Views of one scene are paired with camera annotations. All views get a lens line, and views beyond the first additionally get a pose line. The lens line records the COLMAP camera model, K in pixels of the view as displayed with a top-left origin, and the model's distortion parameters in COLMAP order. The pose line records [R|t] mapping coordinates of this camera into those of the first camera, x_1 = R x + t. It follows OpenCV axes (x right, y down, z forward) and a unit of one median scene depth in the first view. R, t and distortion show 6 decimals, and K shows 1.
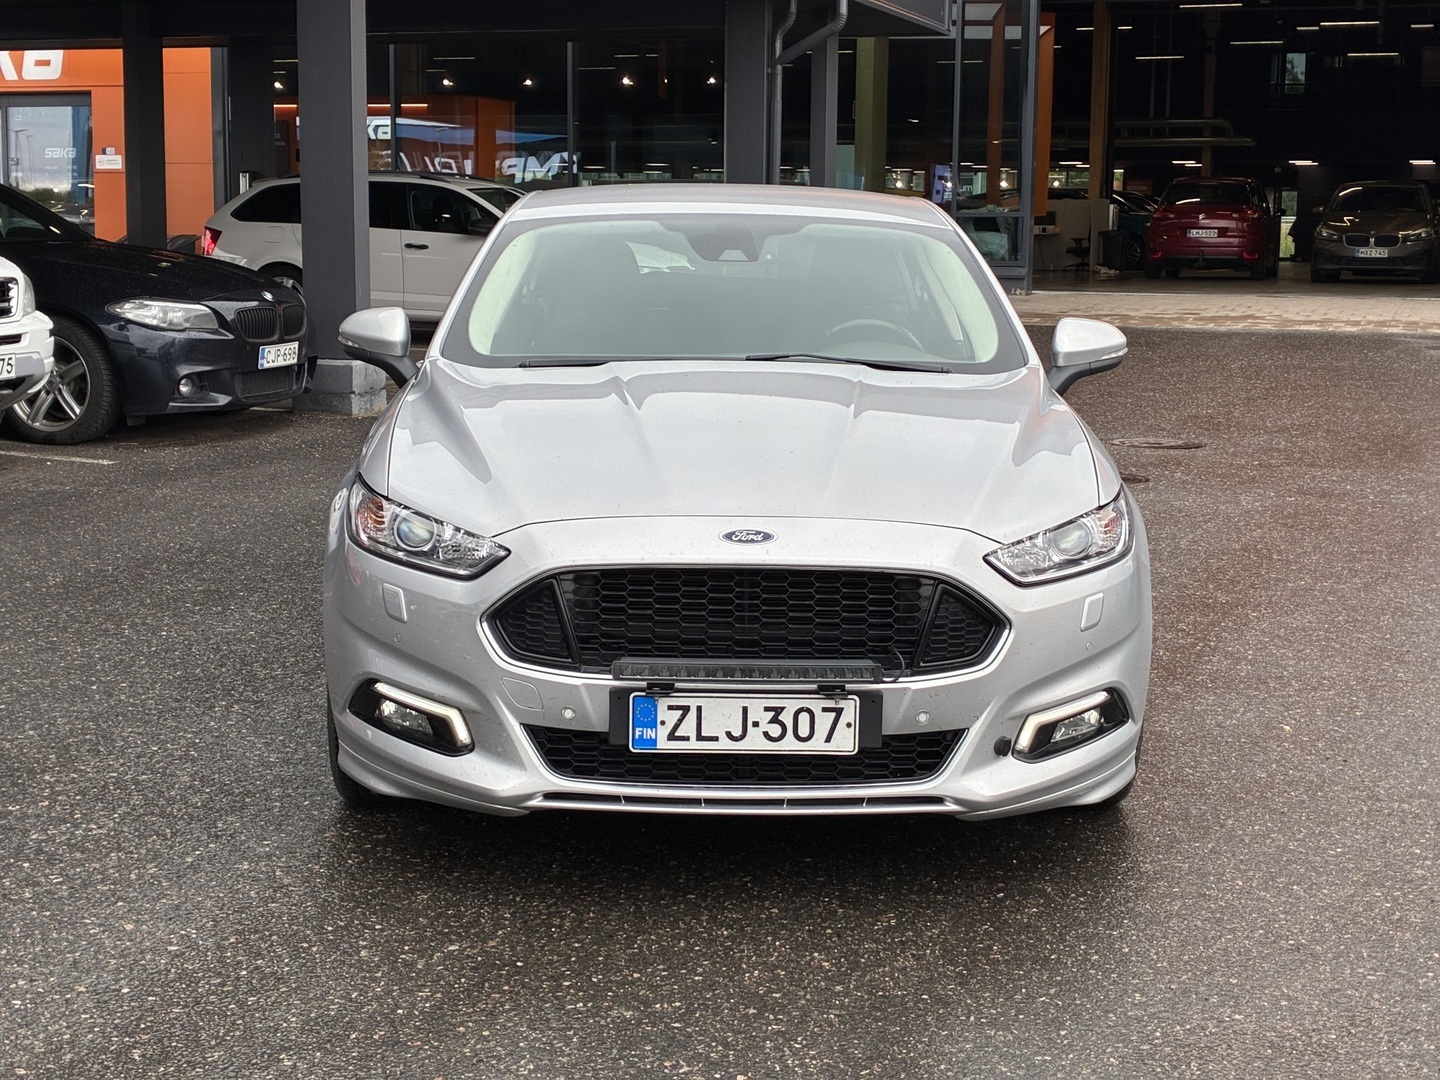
lens RADIAL K [[2182.4, 0, 719.2], [0, 2182.4, 531.5], [0, 0, 1]] dist [0.024513, 0.000000]
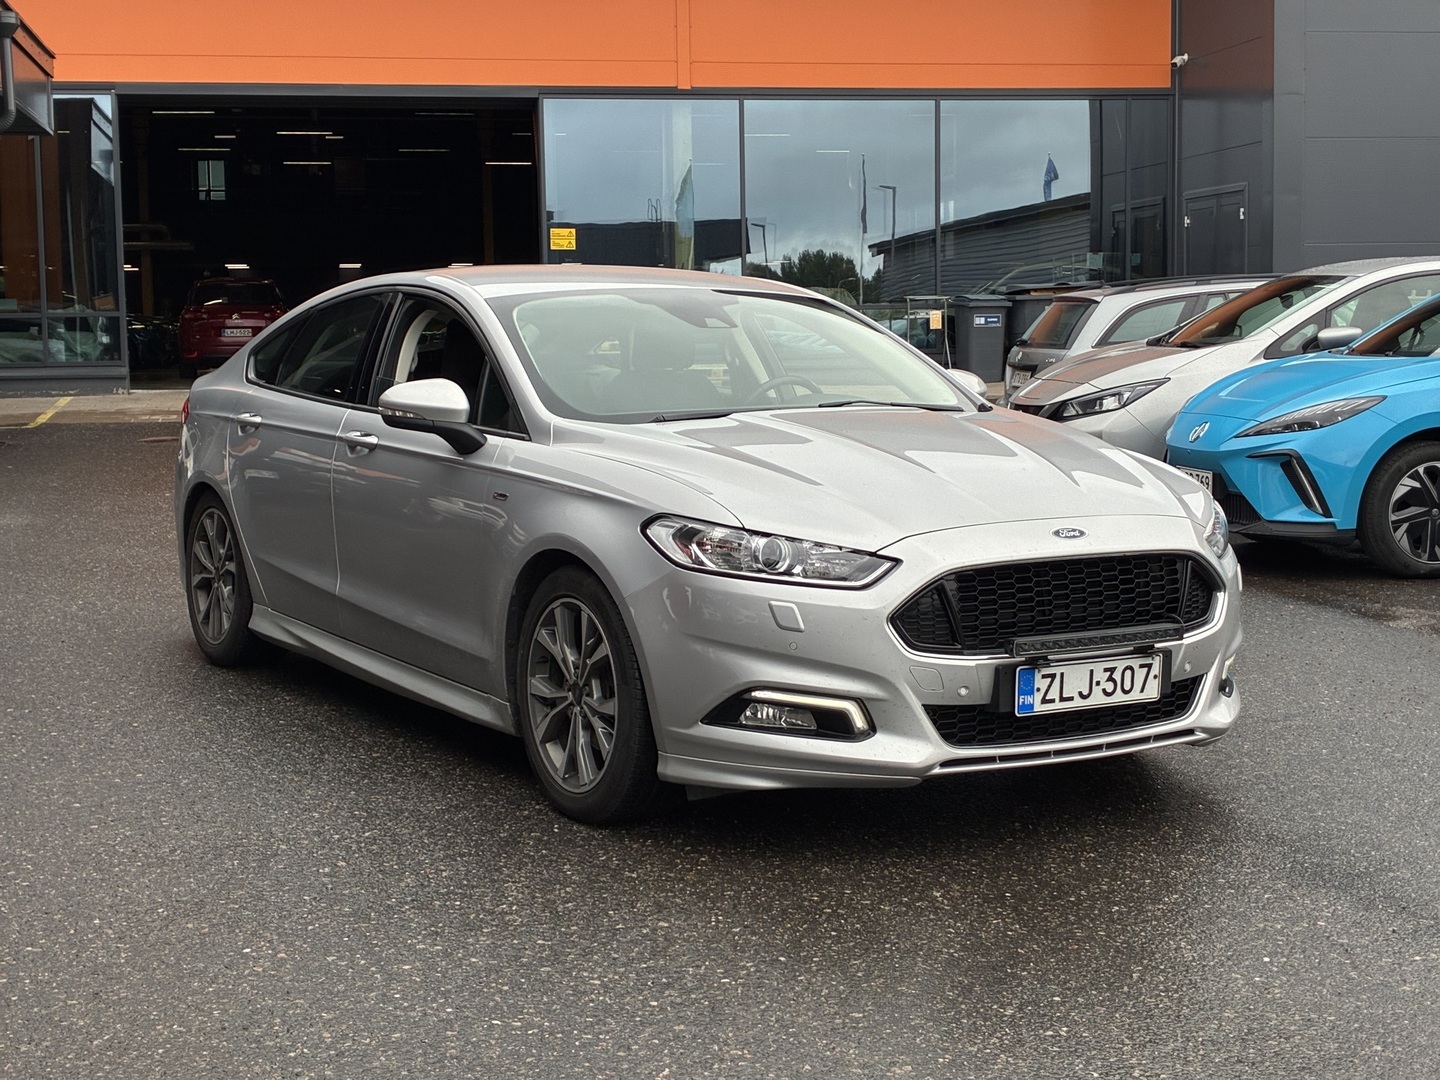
lens RADIAL K [[2182.4, 0, 721.5], [0, 2182.4, 547.9], [0, 0, 1]] dist [0.024513, 0.000000]
pose [[0.868985, -0.068088, 0.490132, -0.769639], [0.087663, 0.996004, -0.017060, 0.014215], [-0.487012, 0.057791, 0.871481, 0.019590]]
